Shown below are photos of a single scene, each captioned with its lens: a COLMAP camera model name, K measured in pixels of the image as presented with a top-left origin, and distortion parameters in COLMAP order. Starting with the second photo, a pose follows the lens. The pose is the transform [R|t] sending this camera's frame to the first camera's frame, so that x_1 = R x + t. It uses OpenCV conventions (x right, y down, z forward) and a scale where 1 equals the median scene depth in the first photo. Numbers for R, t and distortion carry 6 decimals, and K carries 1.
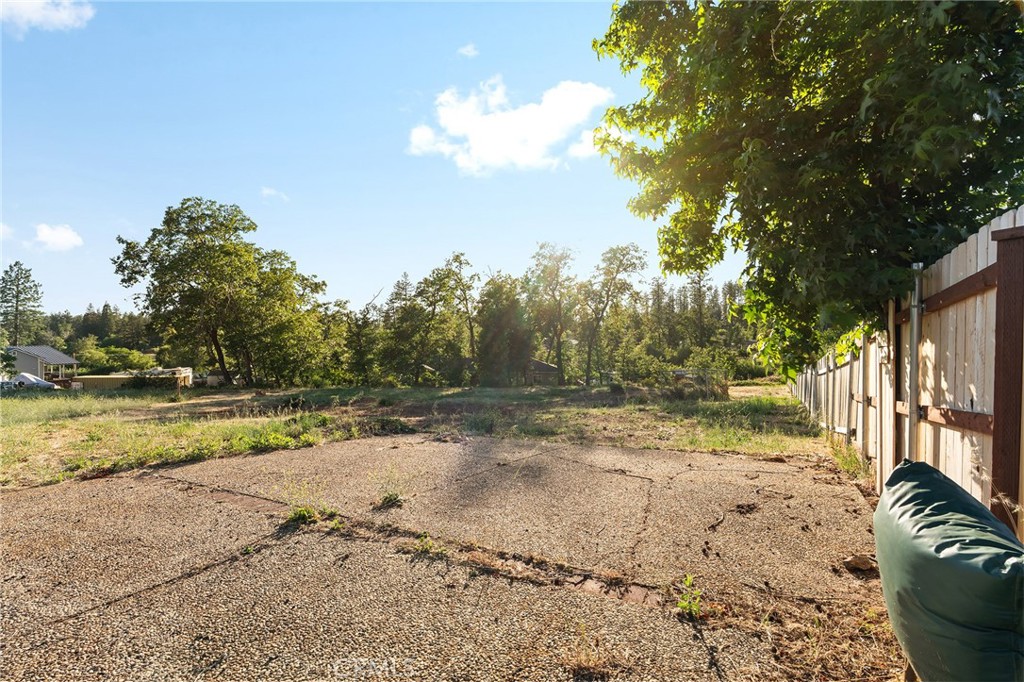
lens RADIAL K [[492.0, 0, 514.7], [0, 492.0, 339.0], [0, 0, 1]] dist [-0.005492, 0.000841]
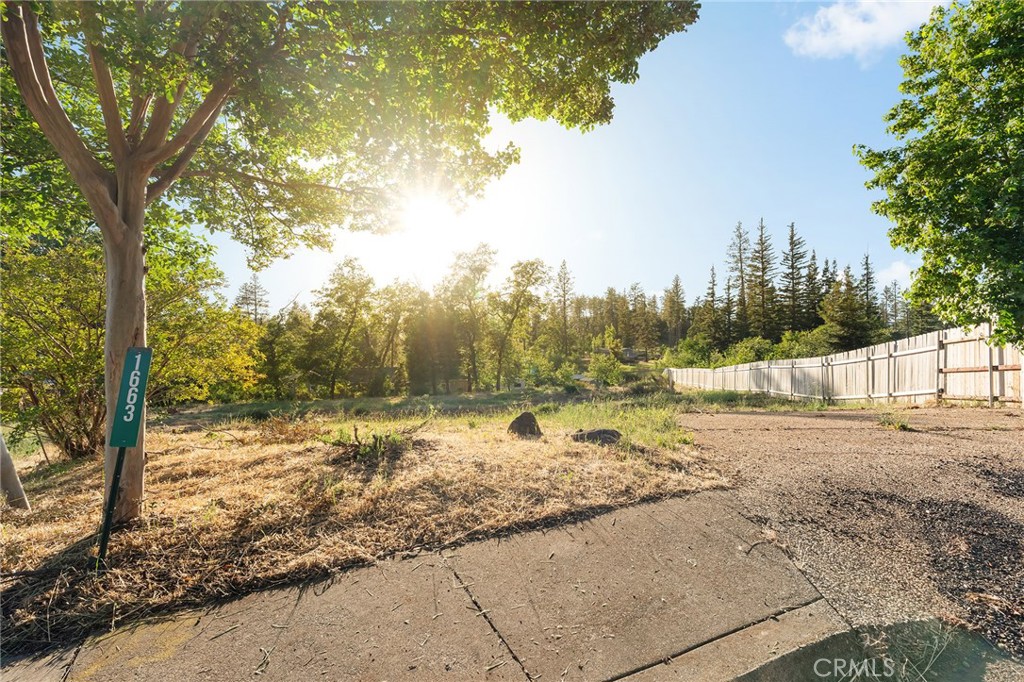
lens RADIAL K [[492.0, 0, 480.5], [0, 492.0, 325.4], [0, 0, 1]] dist [-0.005492, 0.000841]
pose [[0.945554, 0.012618, 0.325220, -0.233659], [0.001413, 0.999080, -0.042872, -0.001564], [-0.325461, 0.040997, 0.944666, 0.020855]]
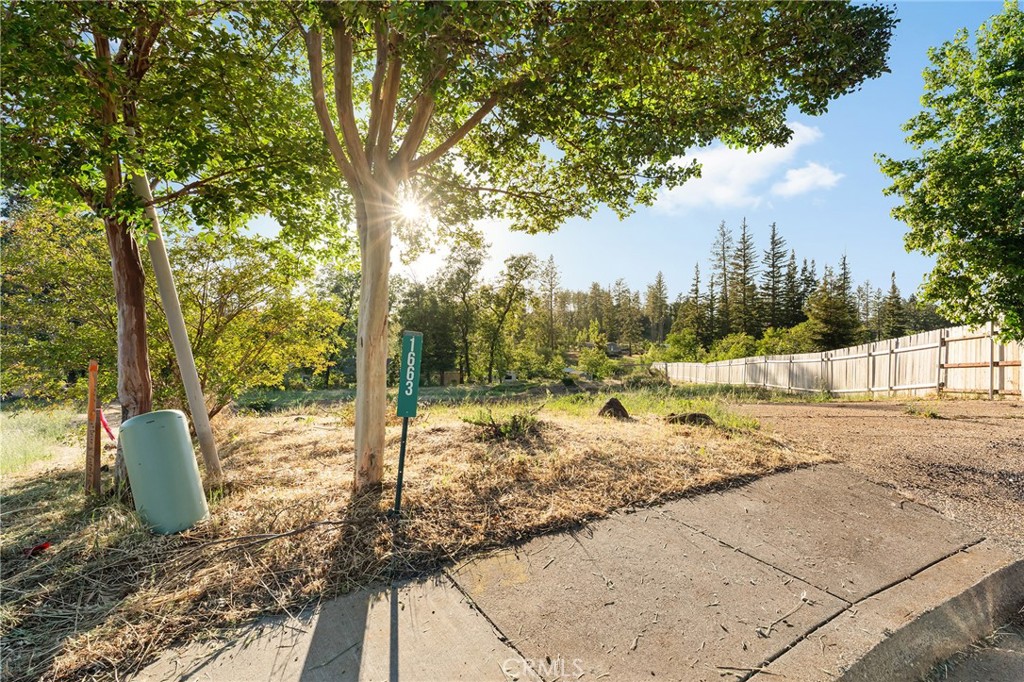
lens RADIAL K [[492.0, 0, 485.3], [0, 492.0, 329.5], [0, 0, 1]] dist [-0.005492, 0.000841]
pose [[0.930035, 0.017886, 0.367036, -0.255515], [-0.011224, 0.999731, -0.020277, -0.000941], [-0.367300, 0.014739, 0.929986, 0.022103]]
